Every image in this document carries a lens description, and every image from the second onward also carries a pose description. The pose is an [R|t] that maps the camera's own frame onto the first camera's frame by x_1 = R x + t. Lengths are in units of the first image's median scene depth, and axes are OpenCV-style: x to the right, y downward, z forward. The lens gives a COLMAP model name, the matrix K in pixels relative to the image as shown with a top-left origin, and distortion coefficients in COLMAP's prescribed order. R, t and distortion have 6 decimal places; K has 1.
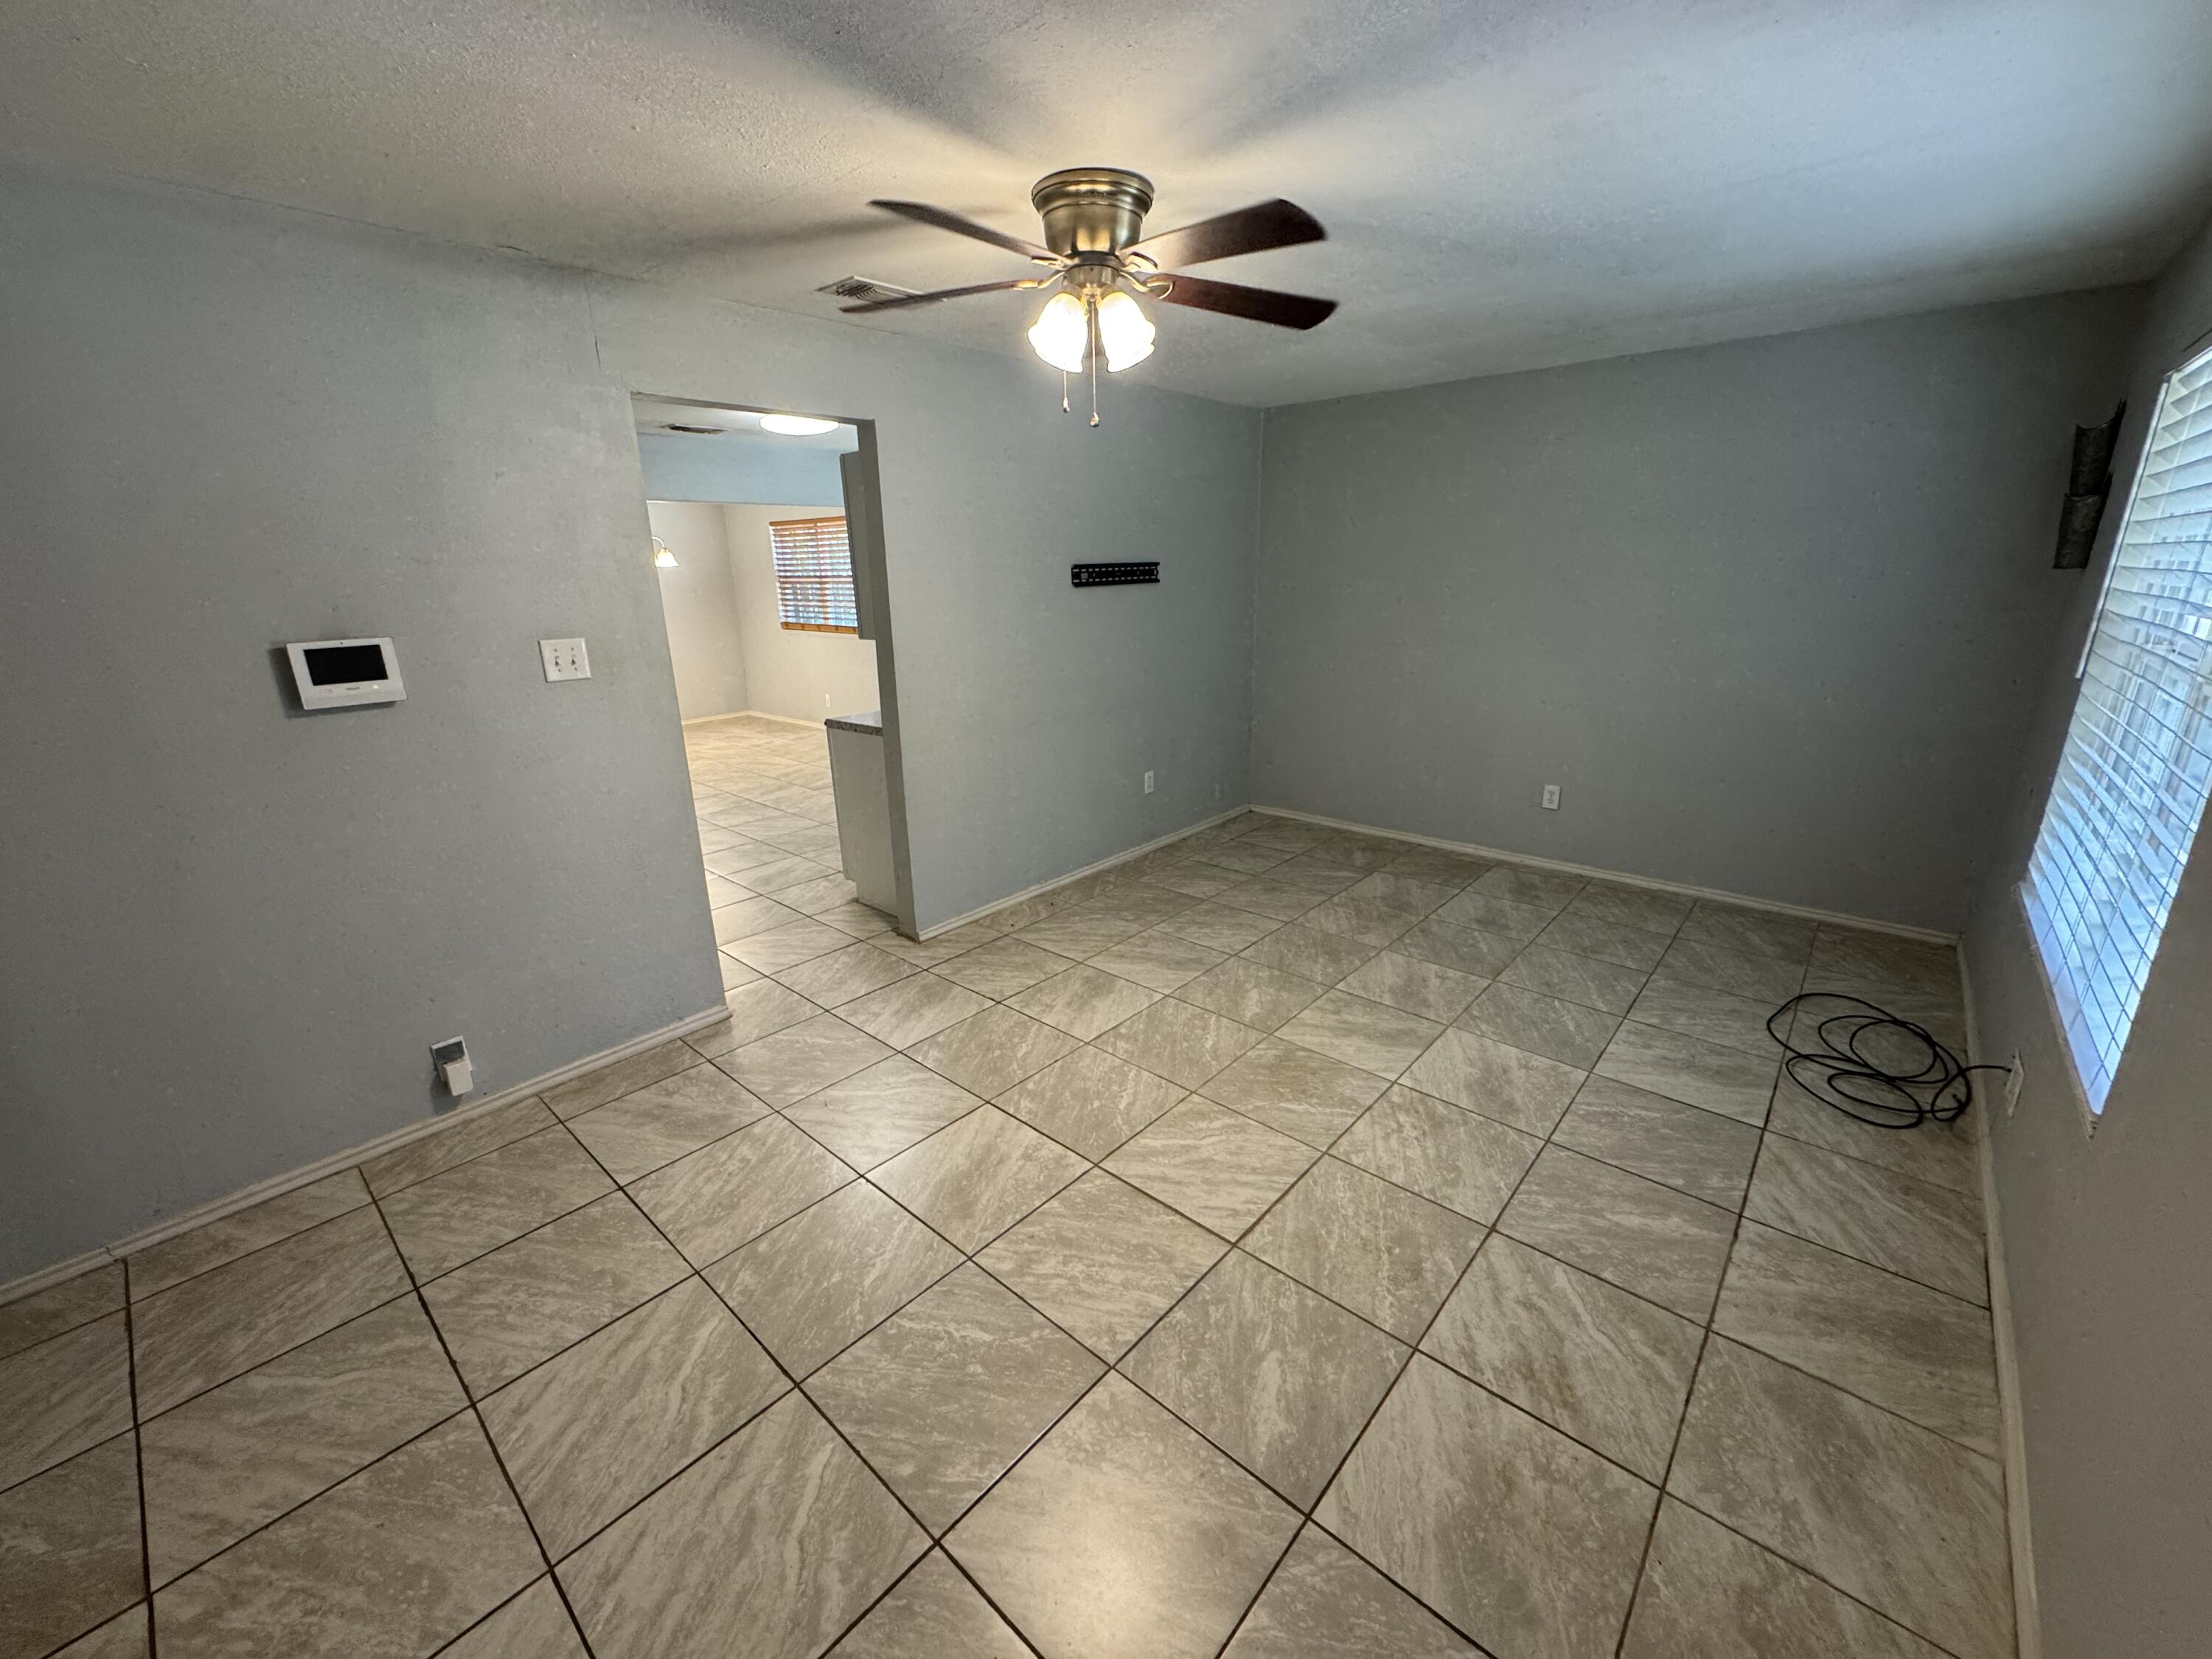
lens RADIAL K [[881.6, 0, 1106.3], [0, 881.6, 822.3], [0, 0, 1]] dist [-0.003100, 0.001043]
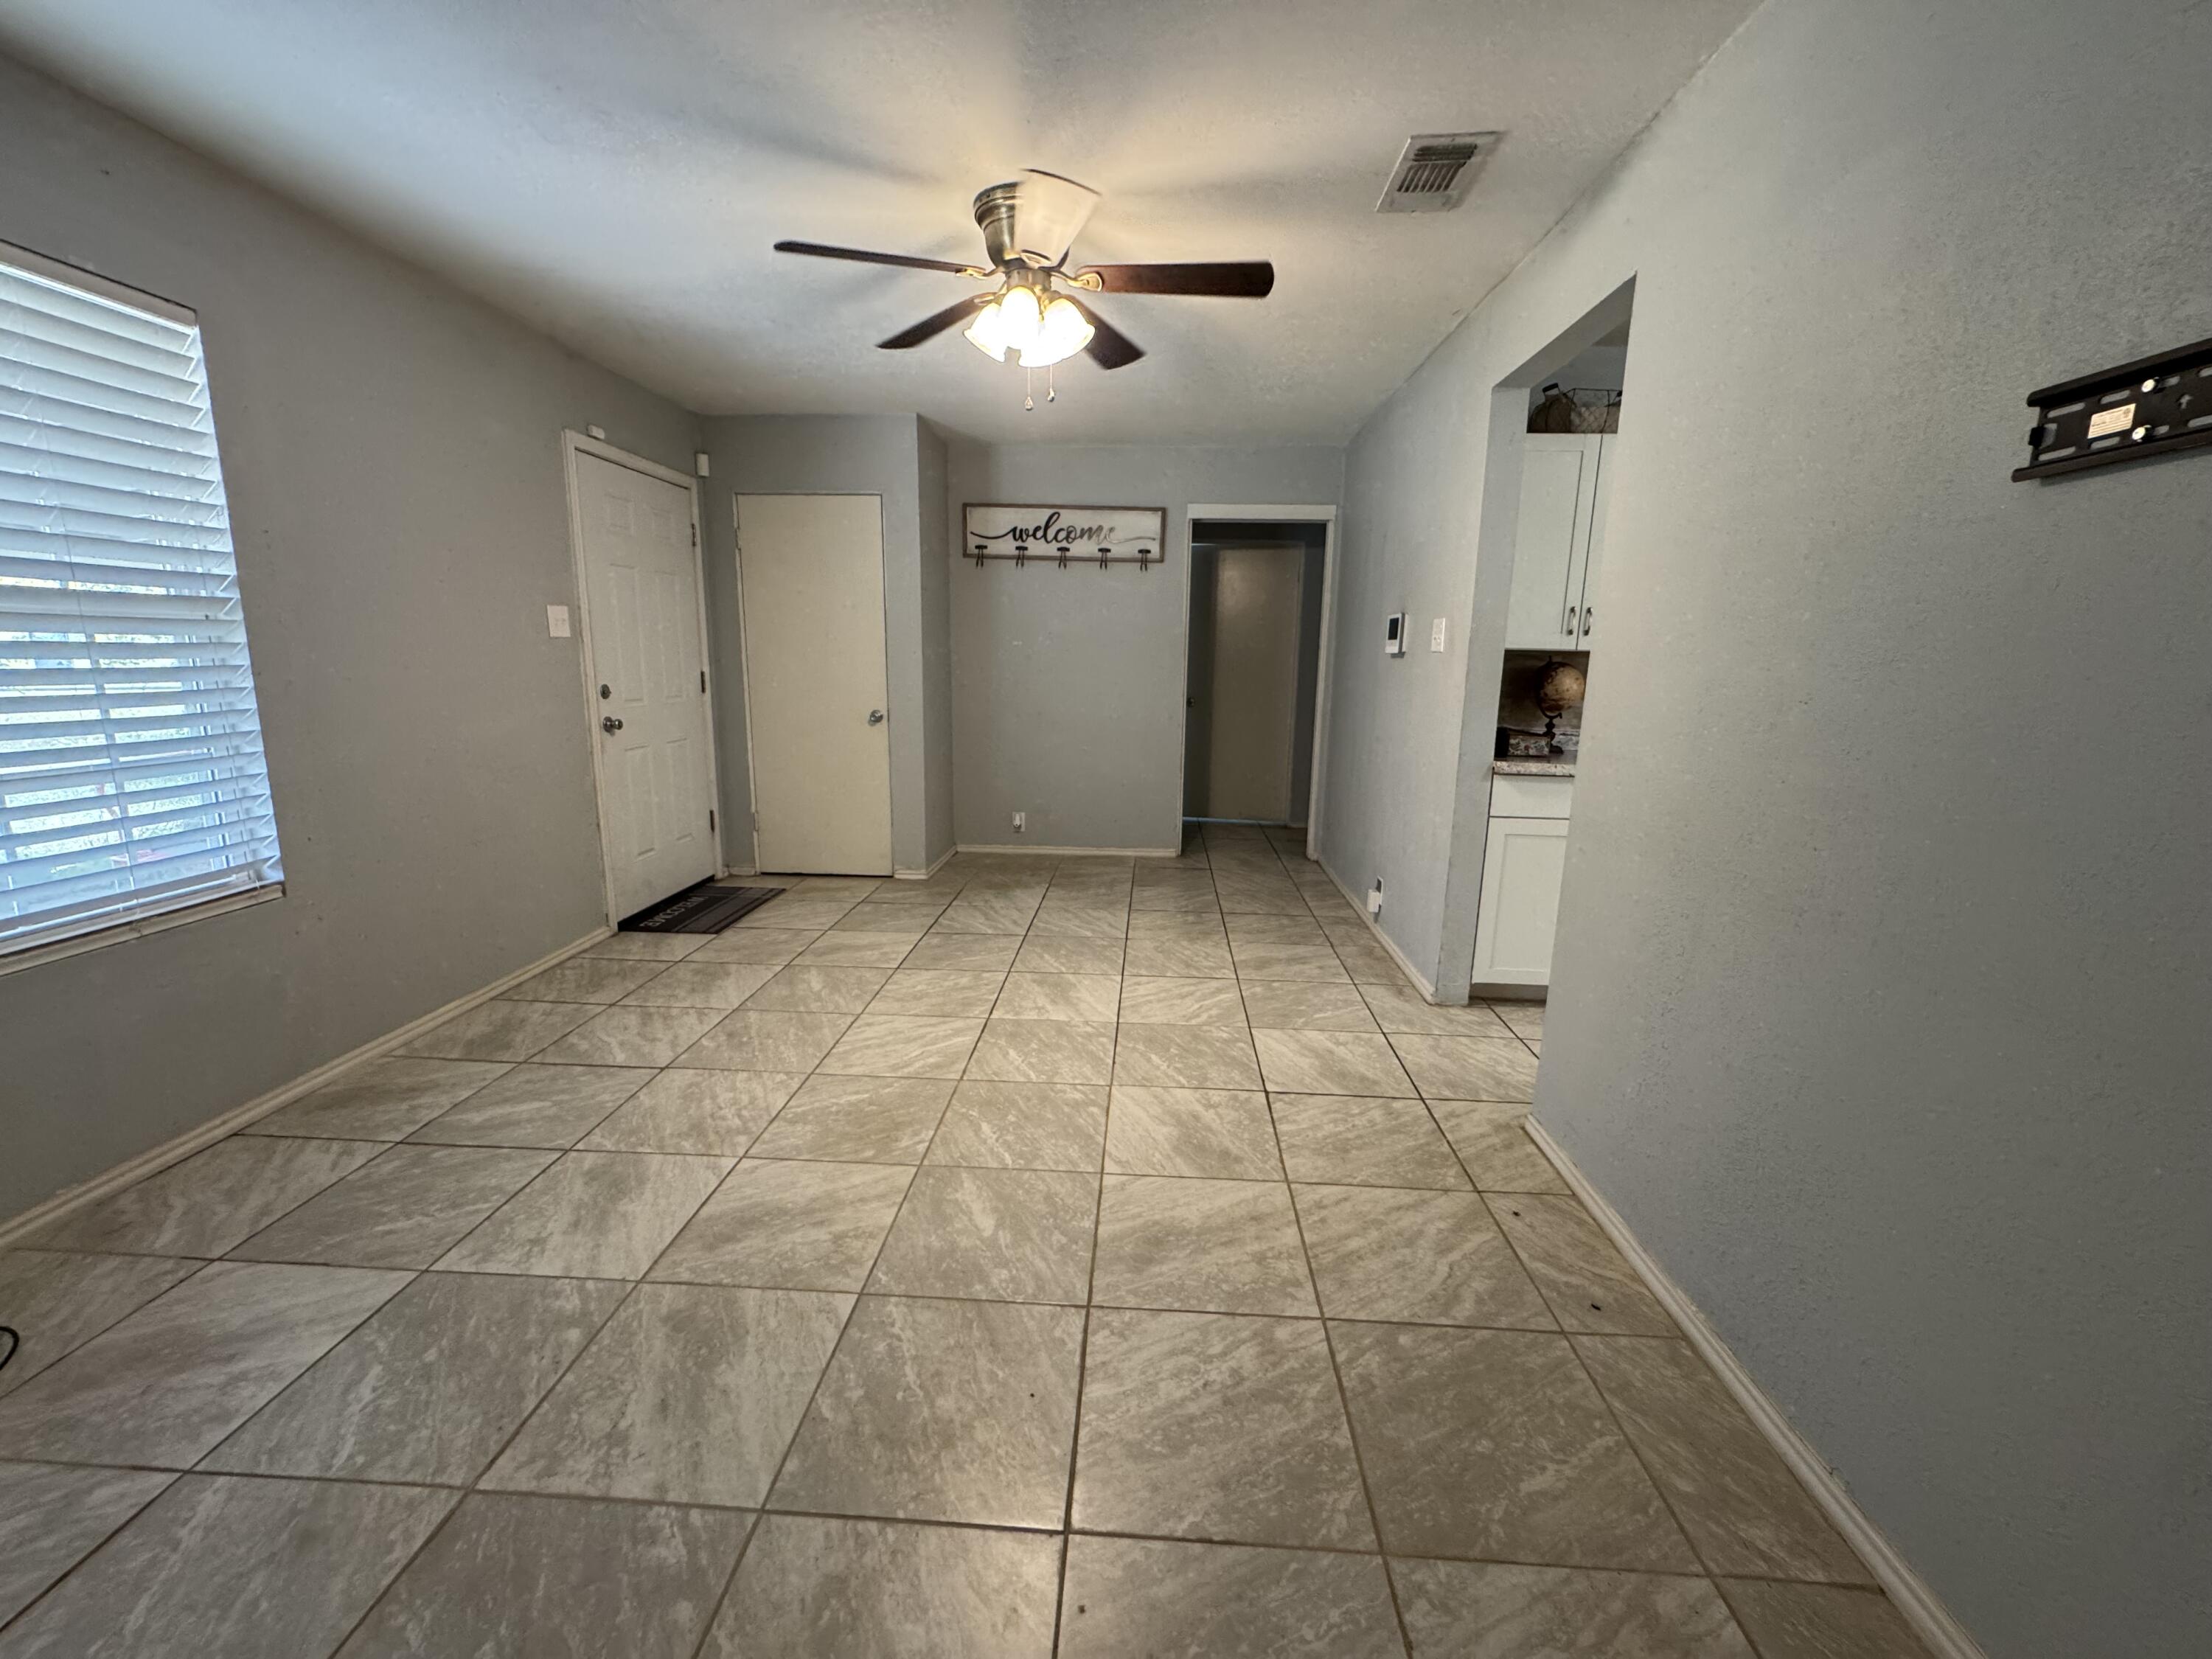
lens RADIAL K [[881.6, 0, 1105.9], [0, 881.6, 832.1], [0, 0, 1]] dist [-0.003100, 0.001043]
pose [[-0.783921, 0.131258, -0.606828, 0.611085], [-0.176875, 0.889681, 0.420932, -0.427319], [0.595133, 0.437309, -0.674223, 1.905576]]
